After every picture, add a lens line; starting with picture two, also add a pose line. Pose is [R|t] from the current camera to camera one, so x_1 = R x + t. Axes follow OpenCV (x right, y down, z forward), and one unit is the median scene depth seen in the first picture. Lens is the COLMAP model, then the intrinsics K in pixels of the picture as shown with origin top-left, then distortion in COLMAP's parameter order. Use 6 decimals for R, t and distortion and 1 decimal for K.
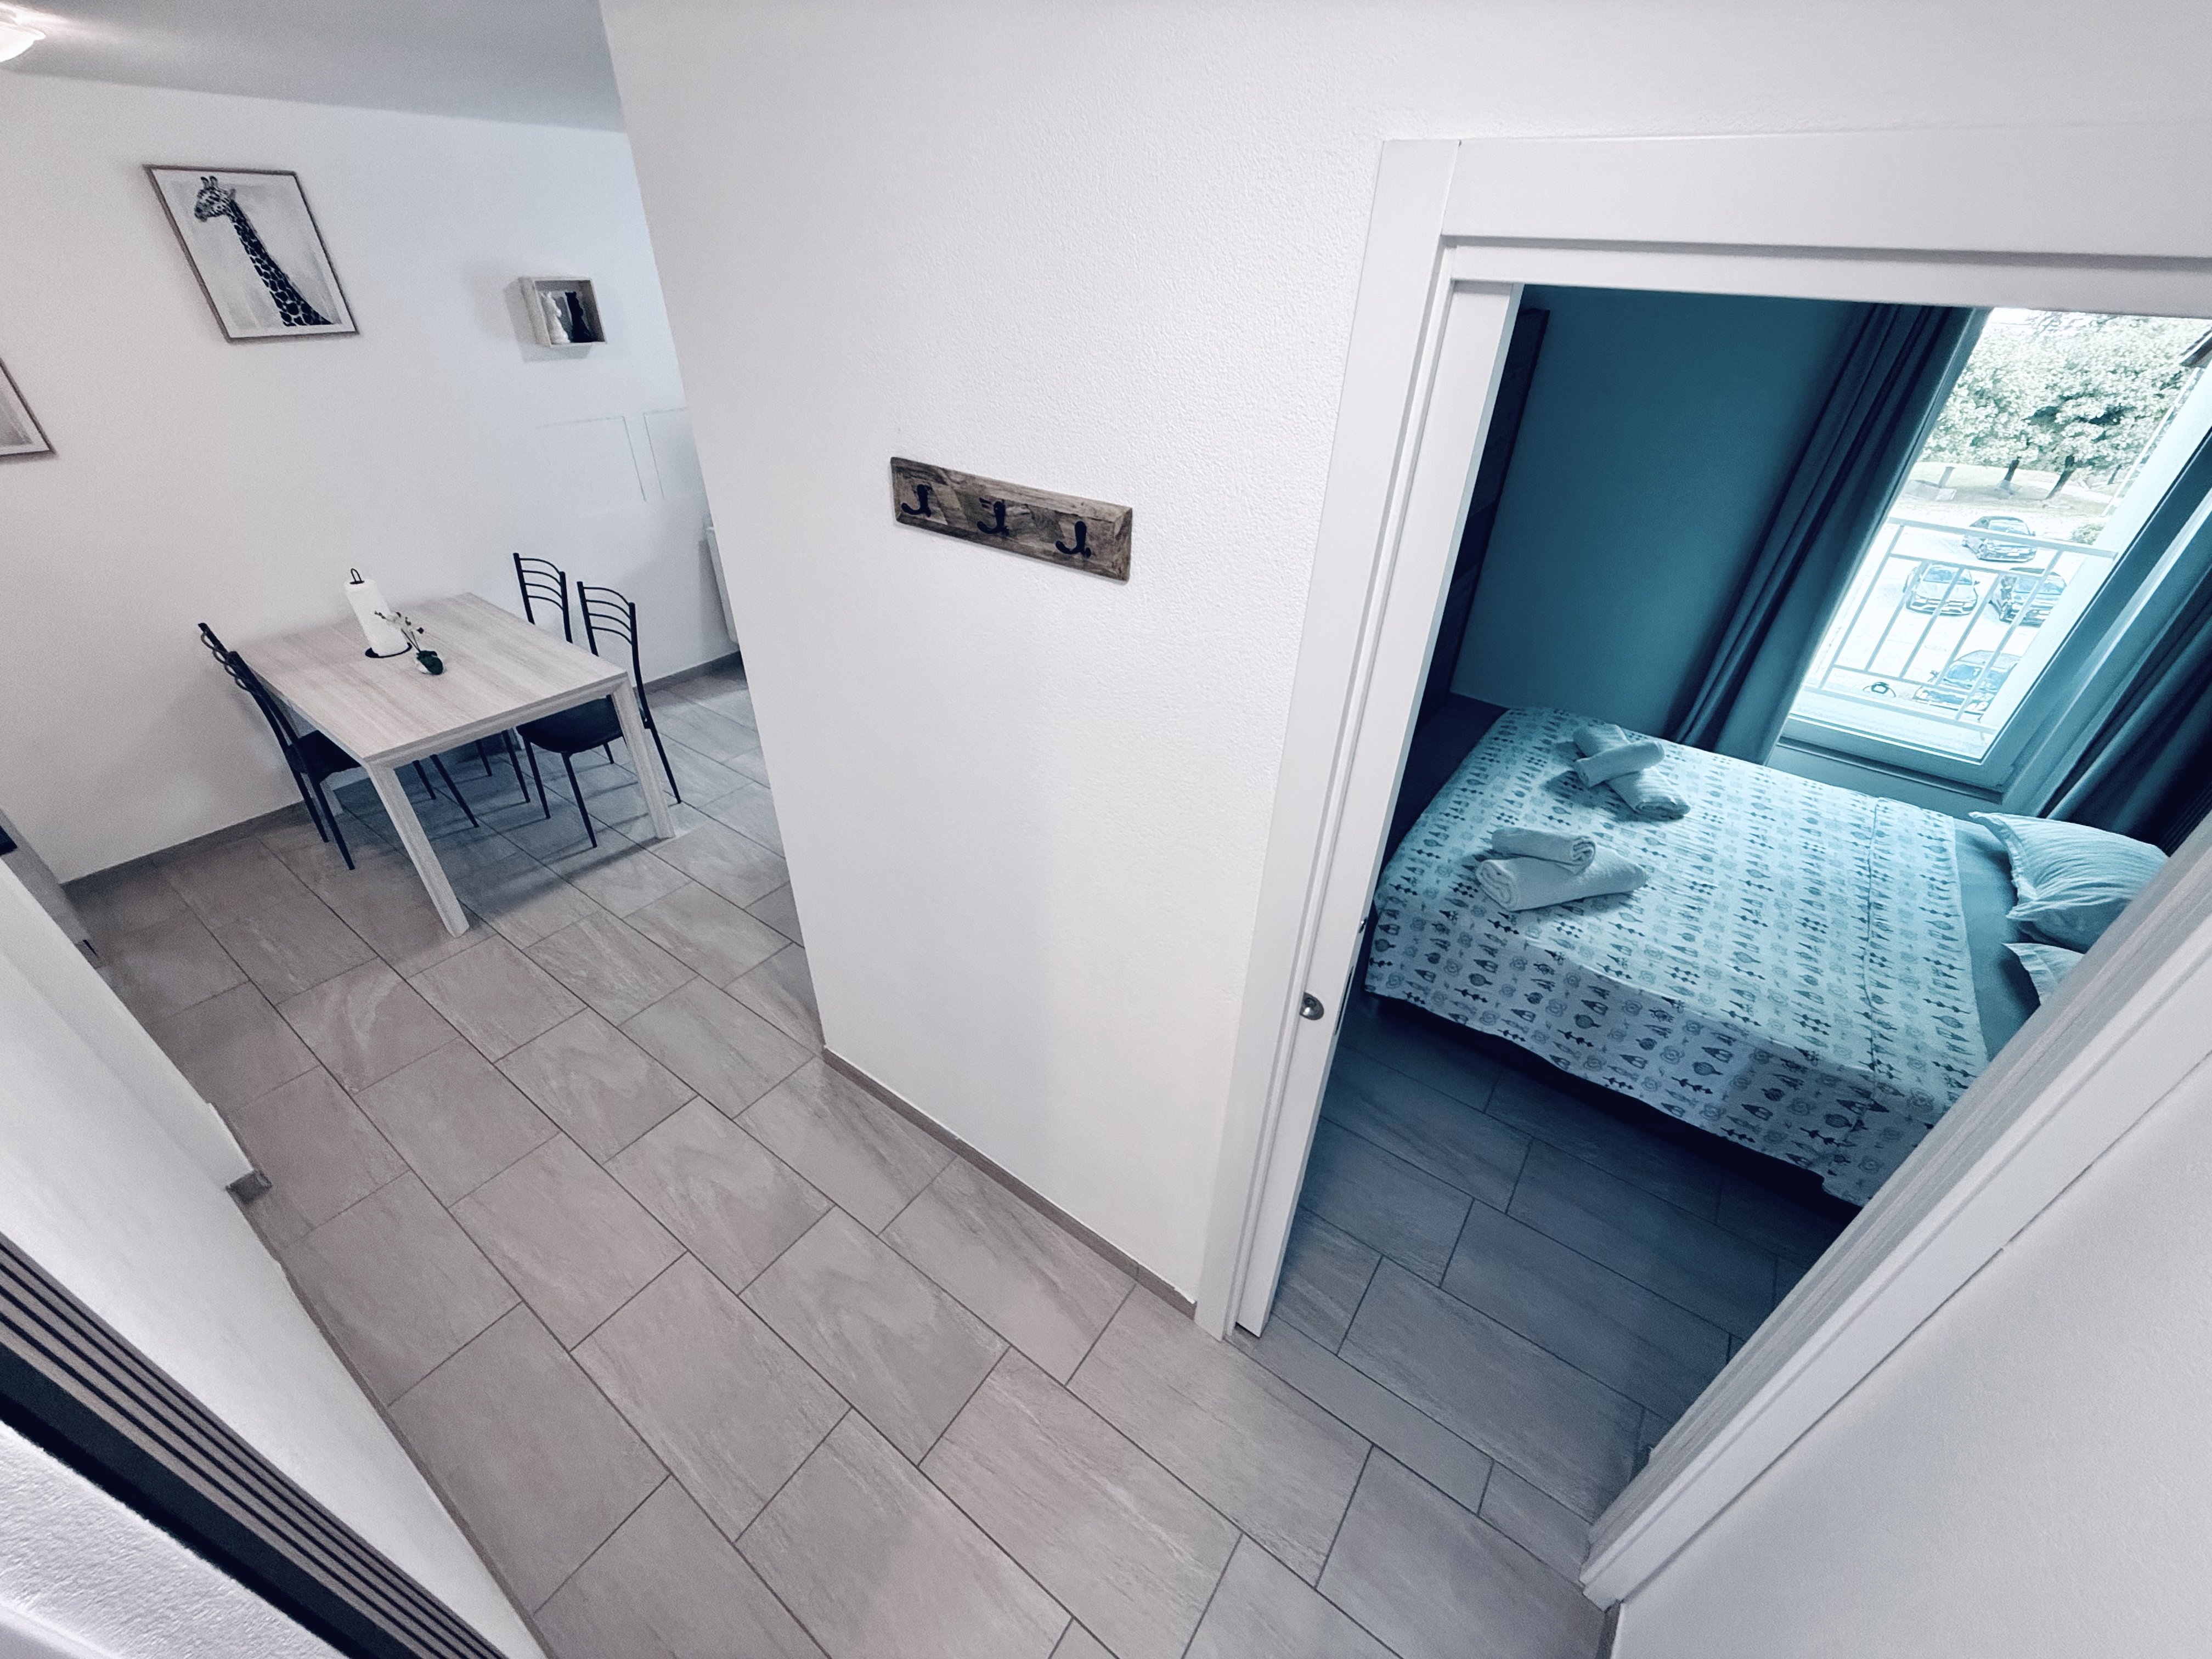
lens RADIAL K [[877.4, 0, 1100.4], [0, 877.4, 828.2], [0, 0, 1]] dist [-0.002656, 0.000491]
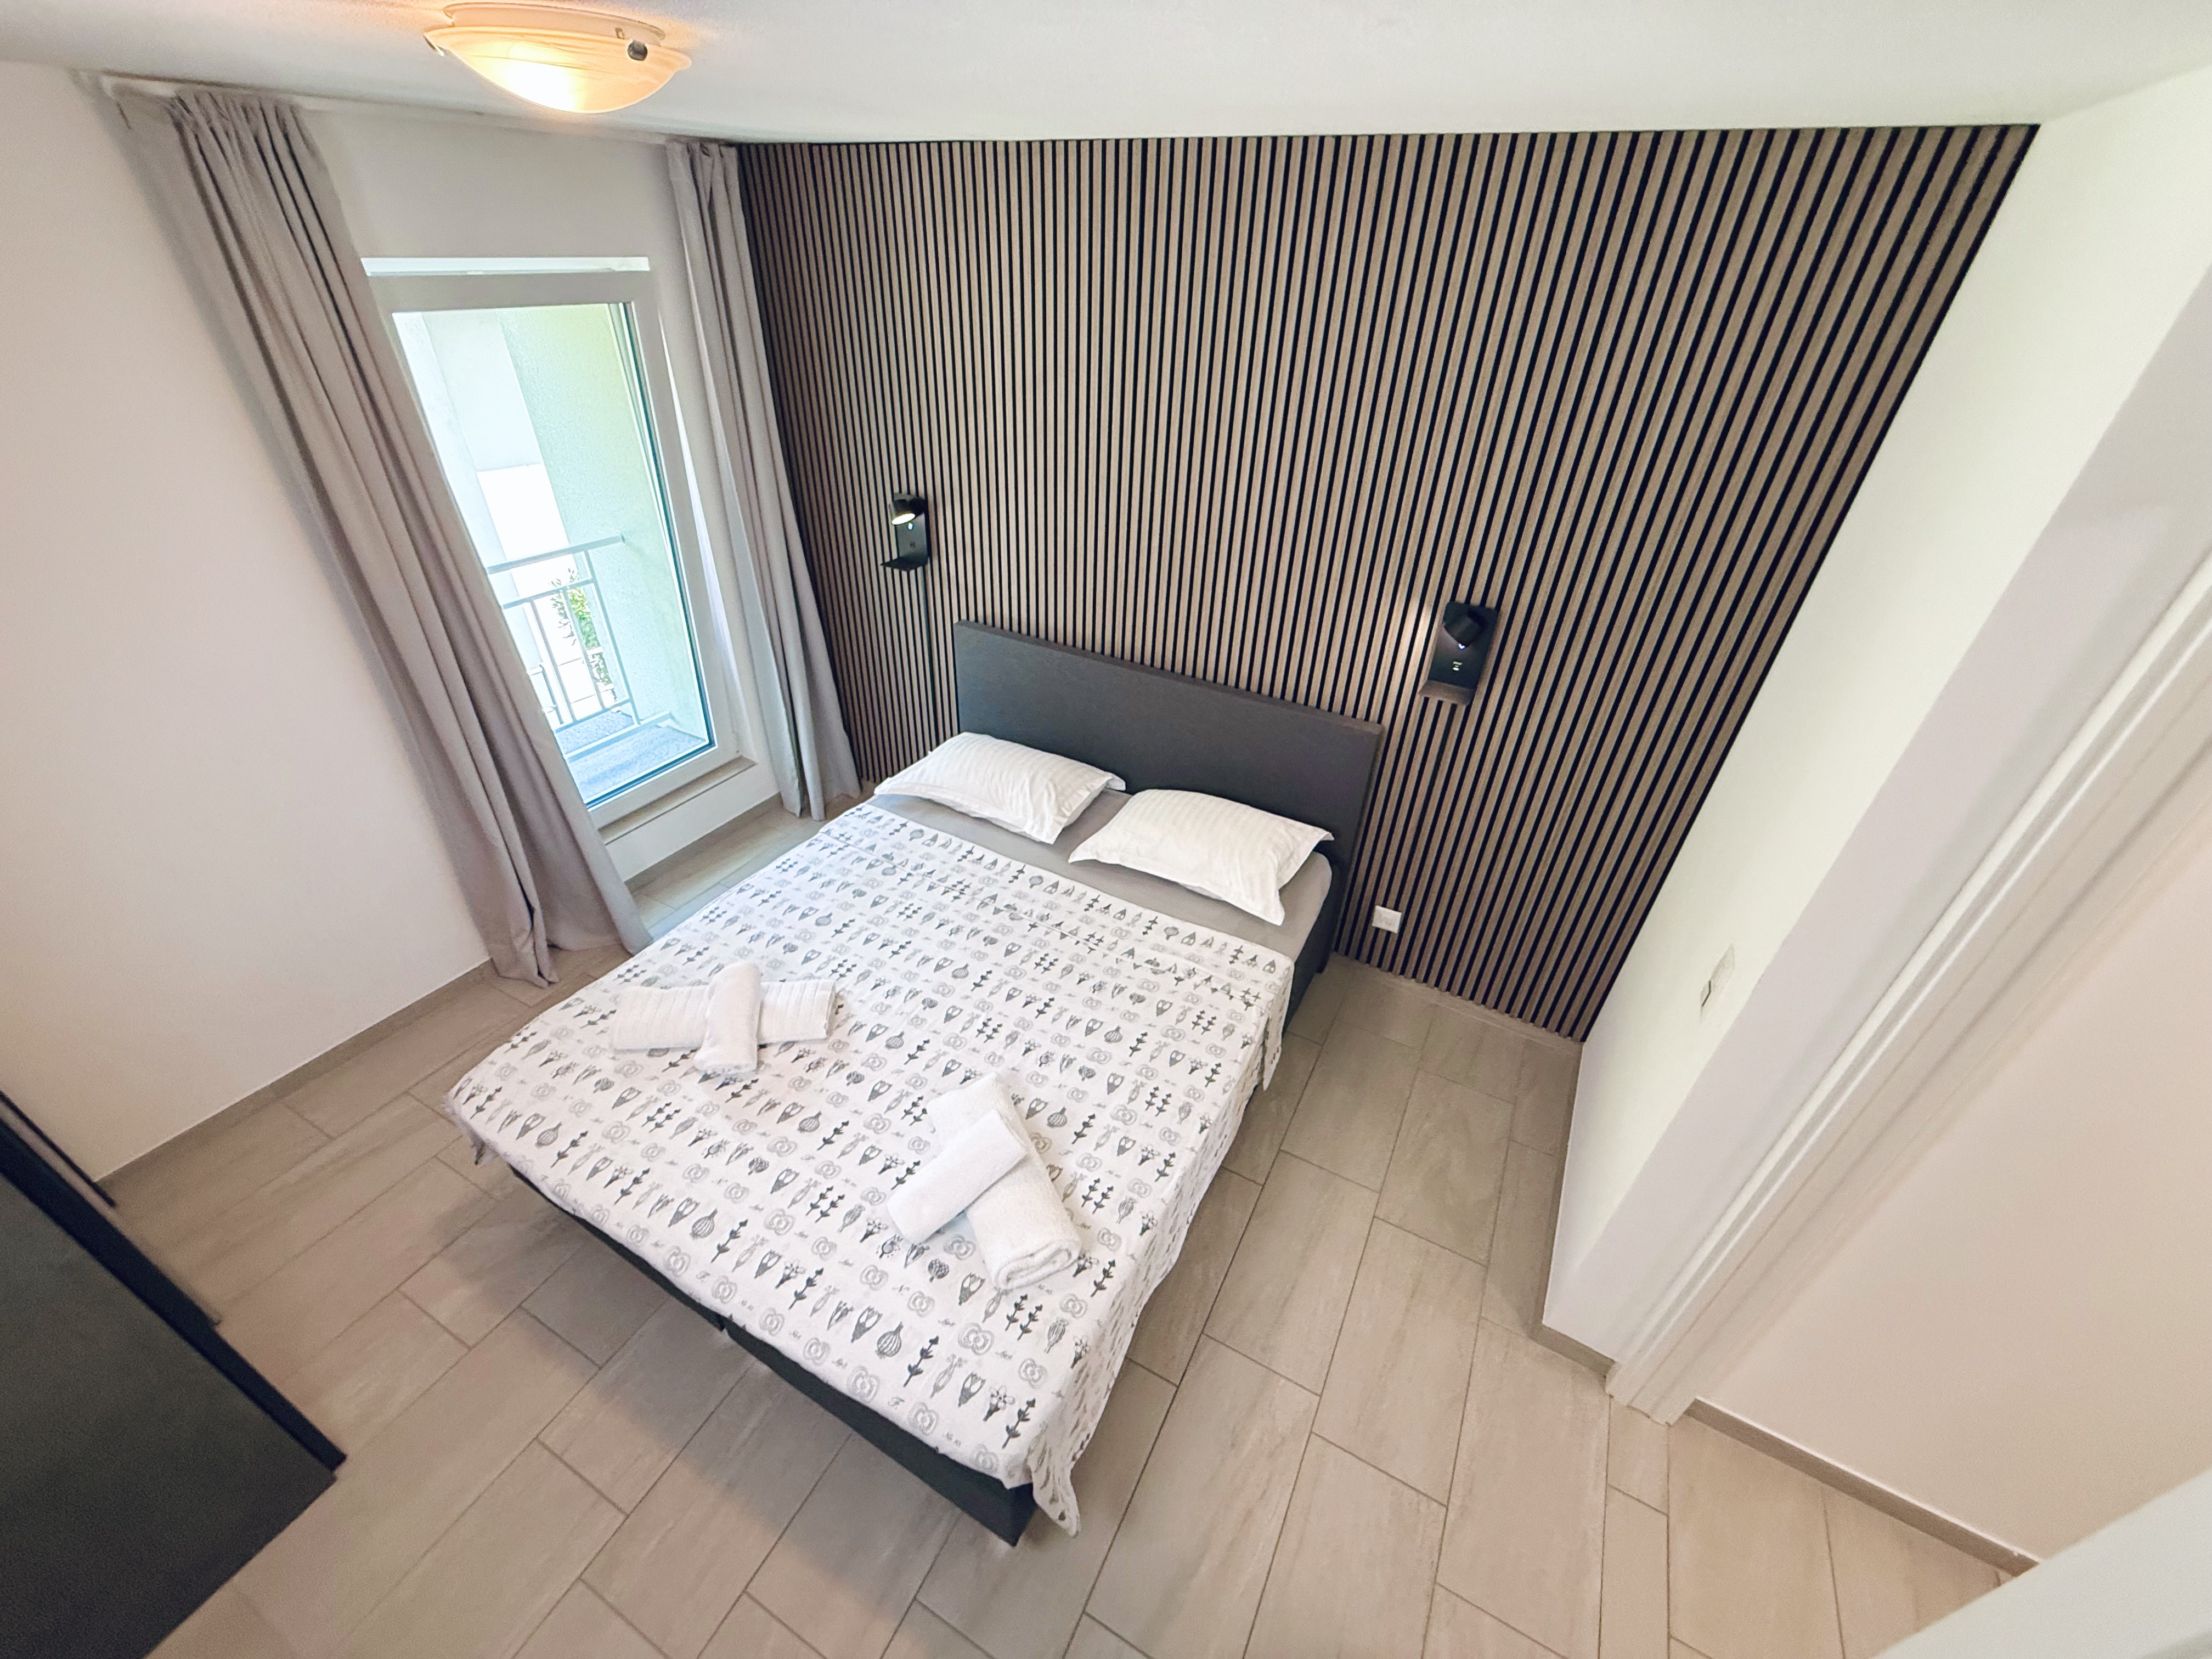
lens RADIAL K [[877.4, 0, 1102.2], [0, 877.4, 833.9], [0, 0, 1]] dist [-0.002656, 0.000491]
pose [[-0.130681, -0.581632, 0.802886, 0.101495], [0.531415, 0.642574, 0.551993, -0.471970], [-0.836971, 0.498801, 0.225116, 0.634764]]
